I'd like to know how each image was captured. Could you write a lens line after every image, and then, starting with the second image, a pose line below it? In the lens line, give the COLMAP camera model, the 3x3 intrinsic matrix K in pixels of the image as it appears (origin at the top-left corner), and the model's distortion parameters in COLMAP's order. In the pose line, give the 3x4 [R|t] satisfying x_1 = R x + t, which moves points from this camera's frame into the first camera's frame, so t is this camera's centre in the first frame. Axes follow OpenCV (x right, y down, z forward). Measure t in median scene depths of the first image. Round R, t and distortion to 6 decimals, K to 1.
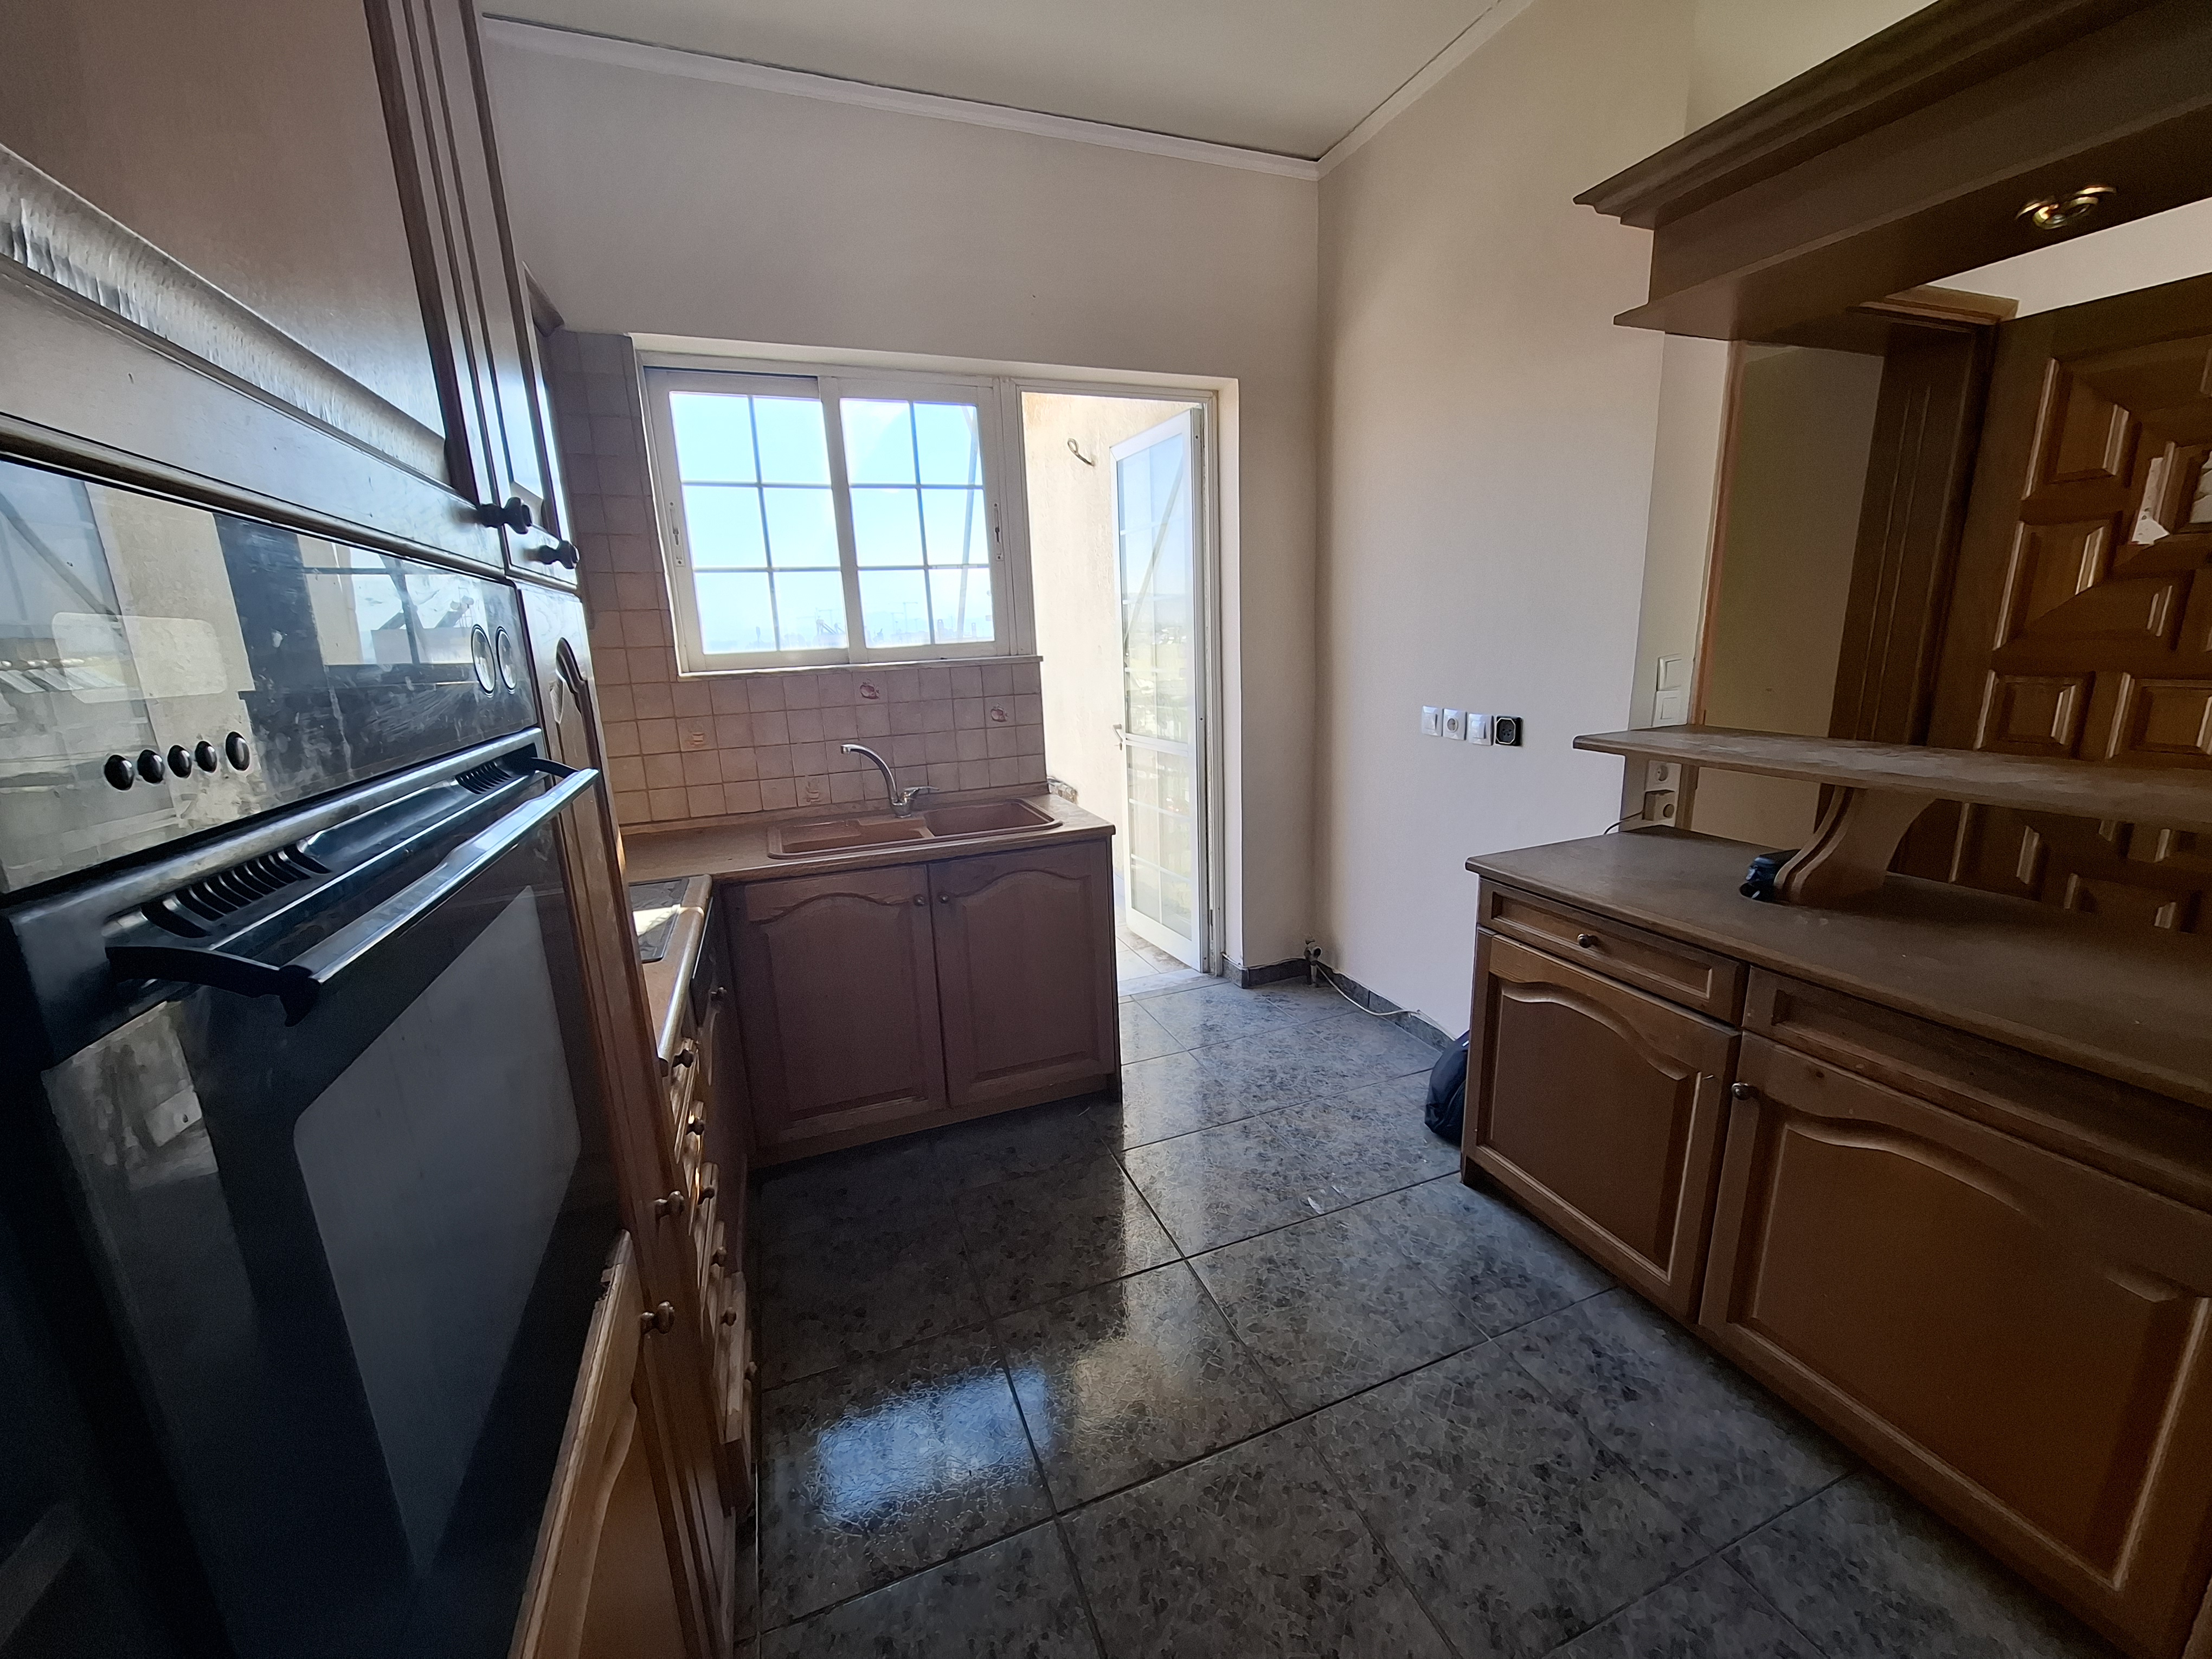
lens RADIAL K [[871.2, 0, 1110.9], [0, 871.2, 837.8], [0, 0, 1]] dist [-0.010594, 0.002775]
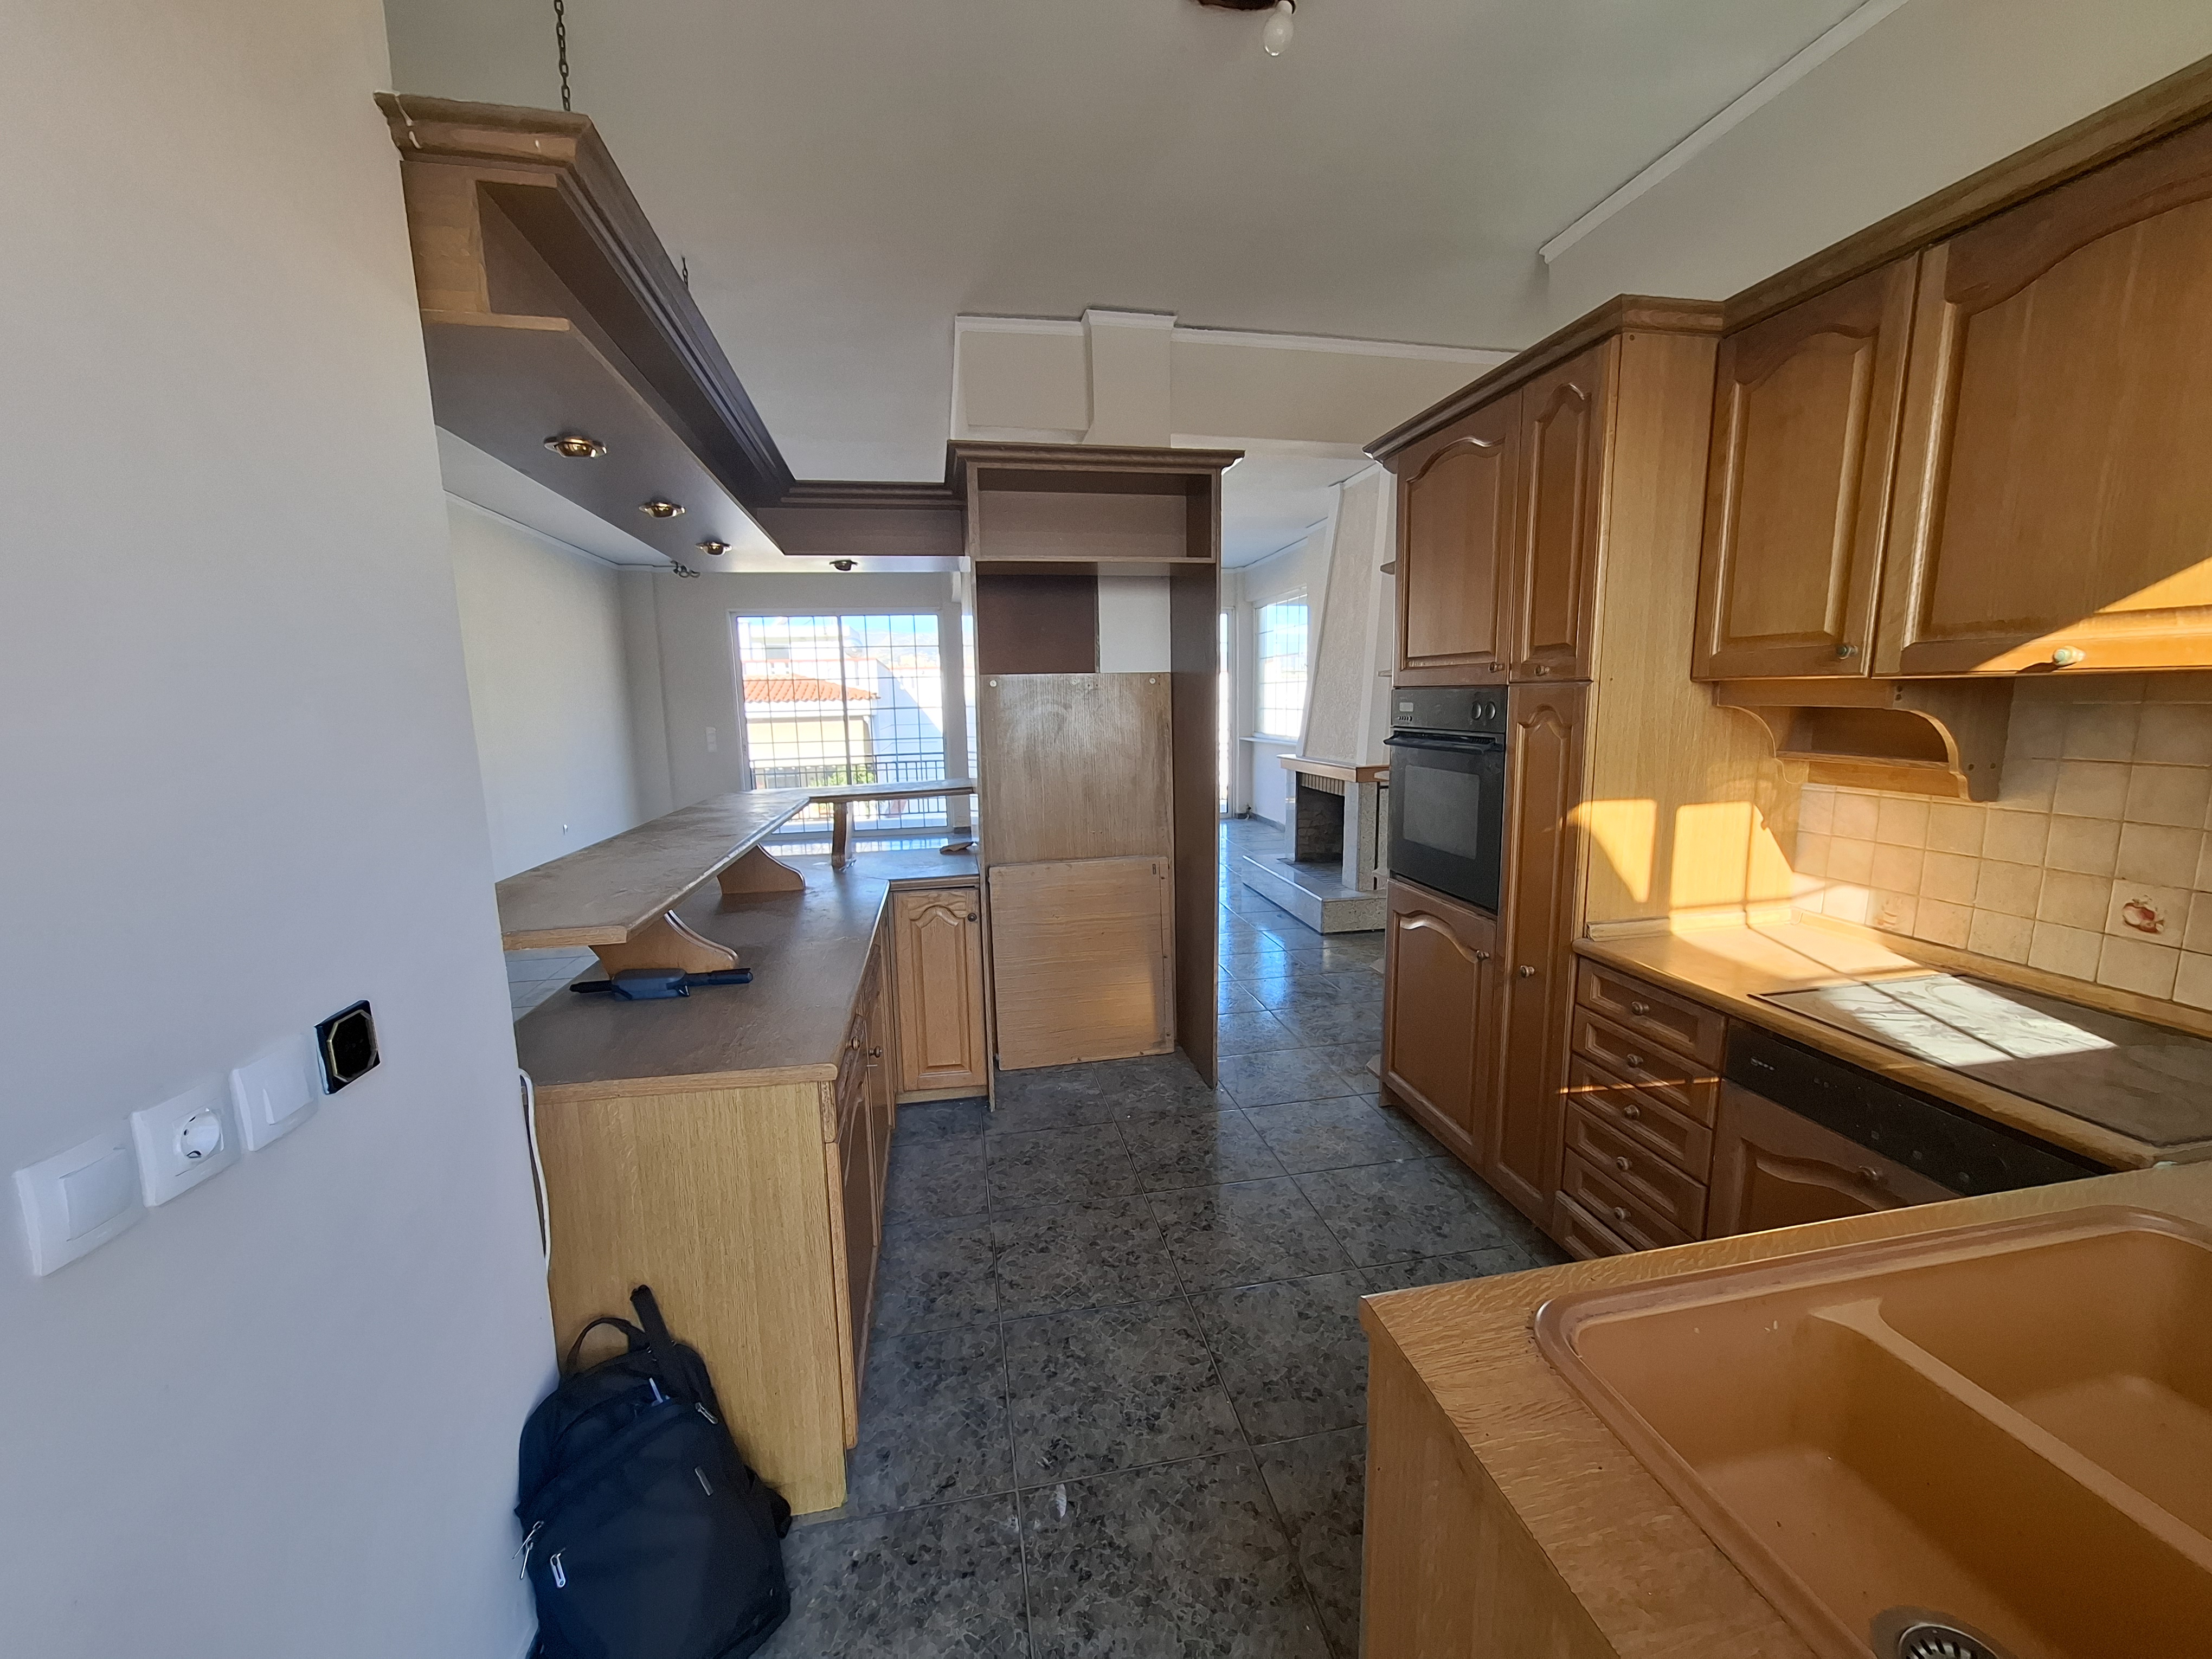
lens RADIAL K [[871.2, 0, 1112.3], [0, 871.2, 846.2], [0, 0, 1]] dist [-0.010594, 0.002775]
pose [[-0.981754, 0.026959, 0.188237, 0.033771], [0.098219, 0.919522, 0.380570, -0.341718], [-0.162828, 0.392114, -0.905391, 1.330431]]
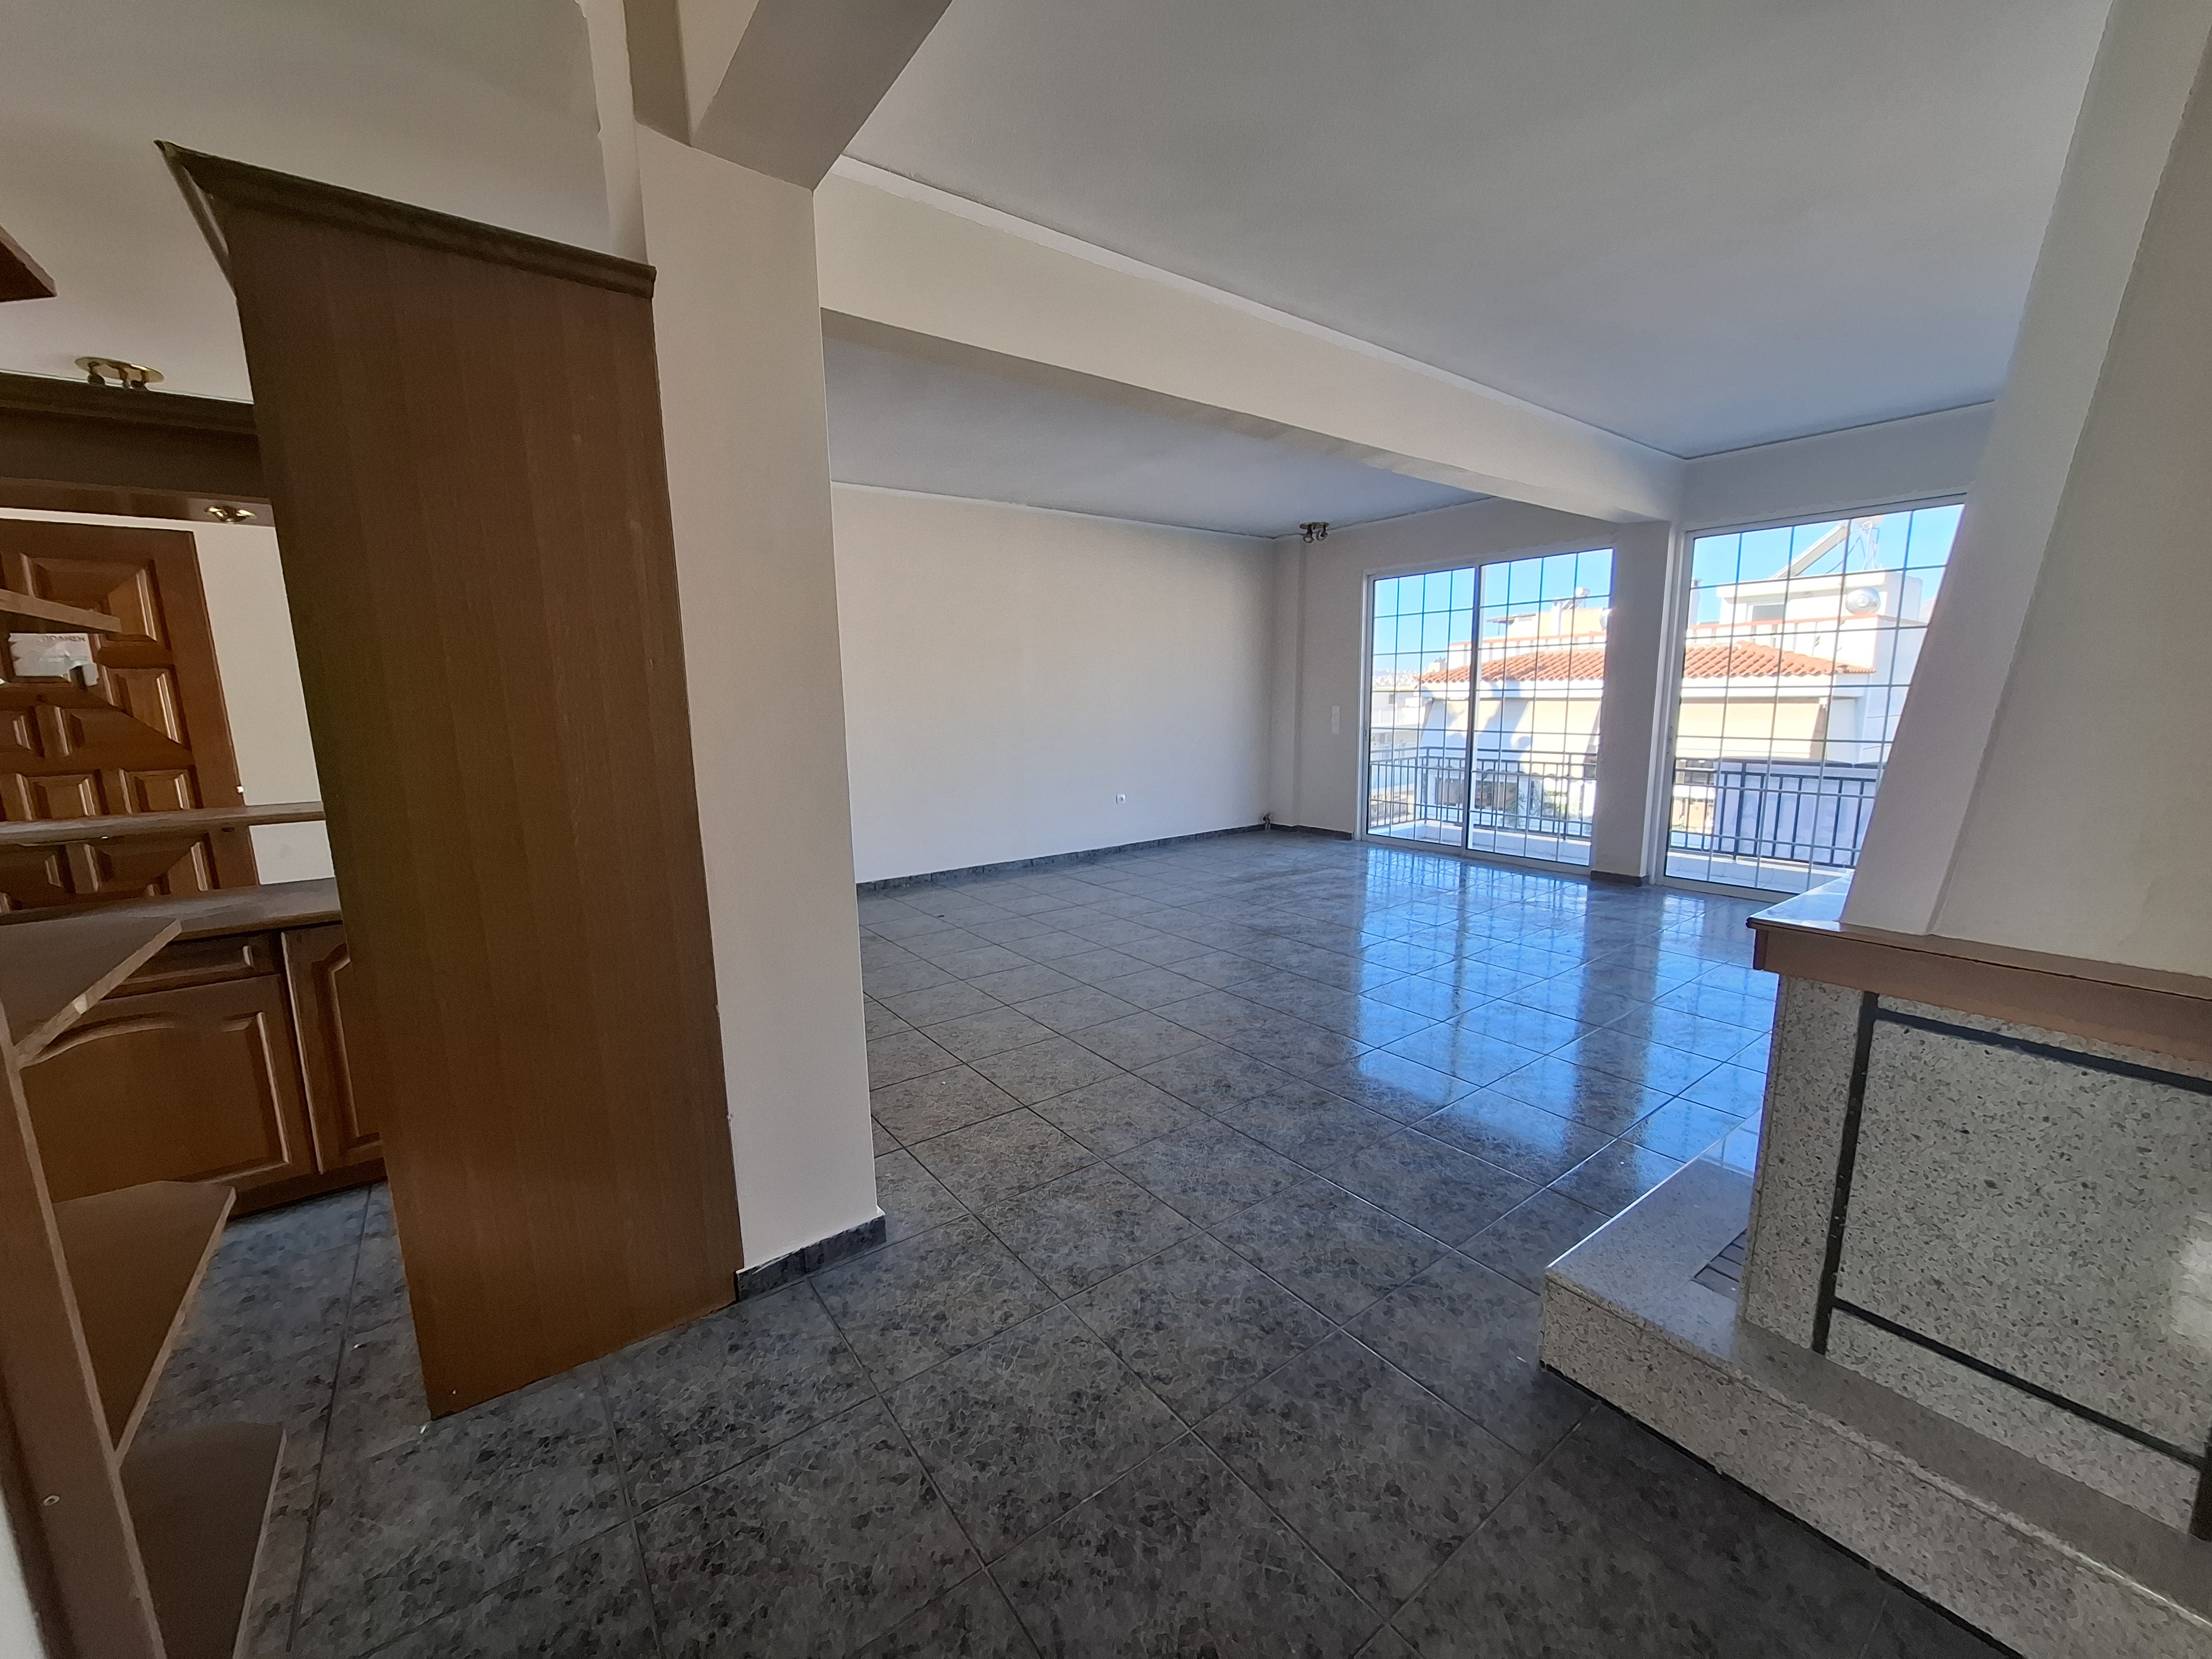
lens RADIAL K [[871.2, 0, 1104.6], [0, 871.2, 822.3], [0, 0, 1]] dist [-0.010594, 0.002775]
pose [[-0.265159, -0.103430, 0.958641, -0.666130], [0.245679, 0.954167, 0.170902, 0.092747], [-0.932380, 0.280834, -0.227595, -0.324430]]
